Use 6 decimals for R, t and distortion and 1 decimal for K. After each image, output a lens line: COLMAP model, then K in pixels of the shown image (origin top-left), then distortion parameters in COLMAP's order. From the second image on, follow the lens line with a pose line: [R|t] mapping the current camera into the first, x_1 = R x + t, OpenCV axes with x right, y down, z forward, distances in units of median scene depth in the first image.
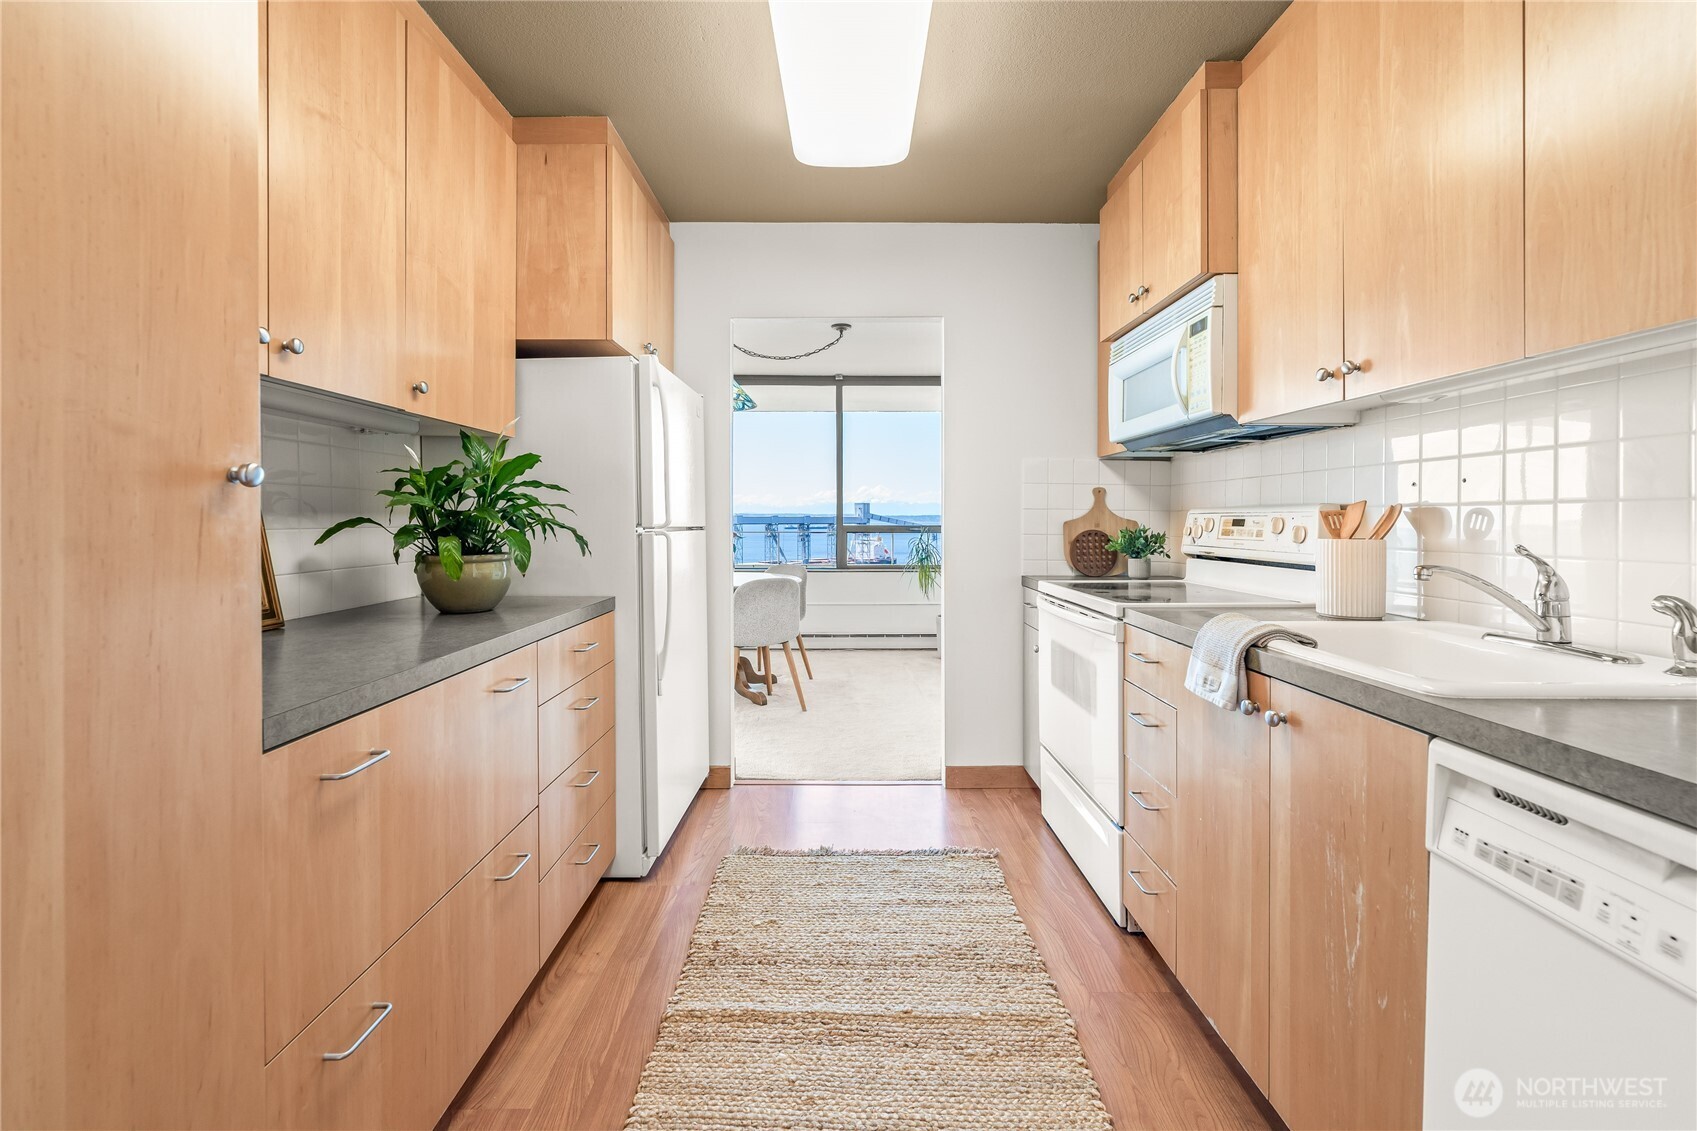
lens RADIAL K [[699.7, 0, 849.0], [0, 699.7, 520.8], [0, 0, 1]] dist [-0.000665, -0.000759]
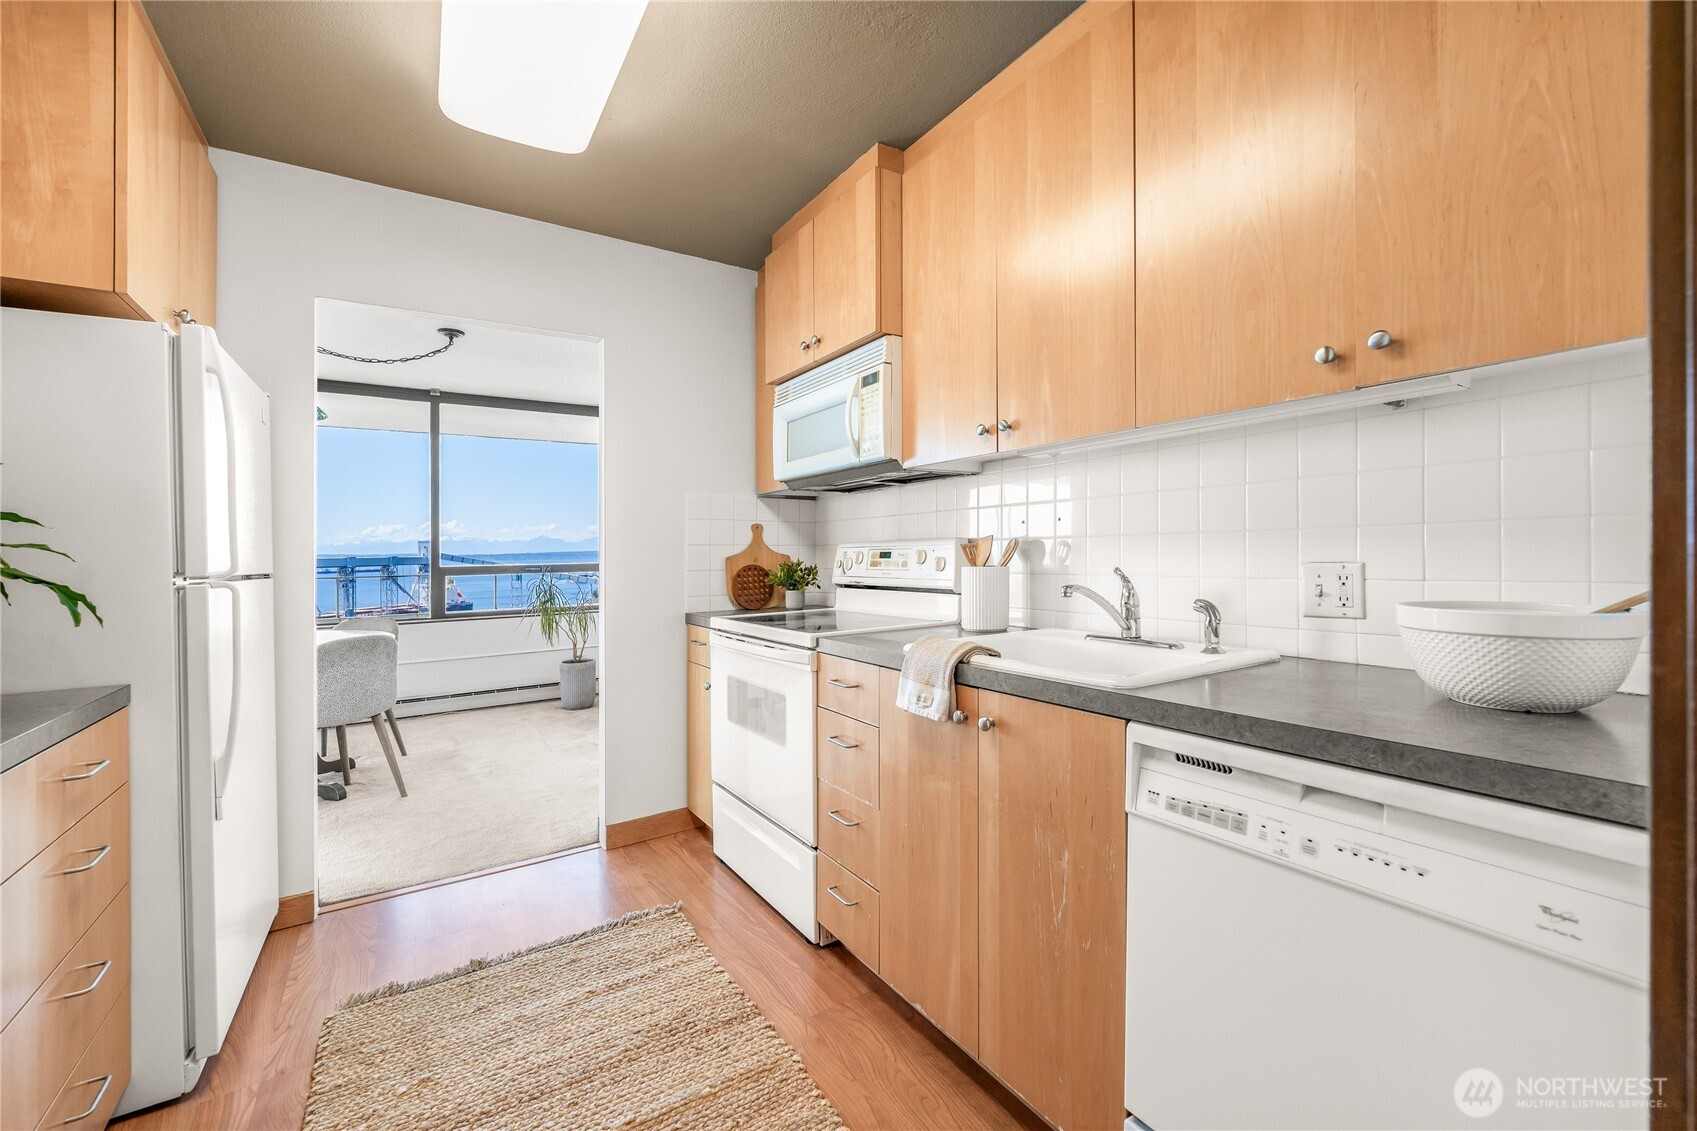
lens RADIAL K [[686.5, 0, 840.5], [0, 686.5, 547.8], [0, 0, 1]] dist [0.001319, -0.000551]
pose [[0.846925, -0.012145, 0.531573, -0.116906], [0.019638, 0.999771, -0.008447, -0.001452], [-0.531349, 0.017593, 0.846970, 0.100688]]
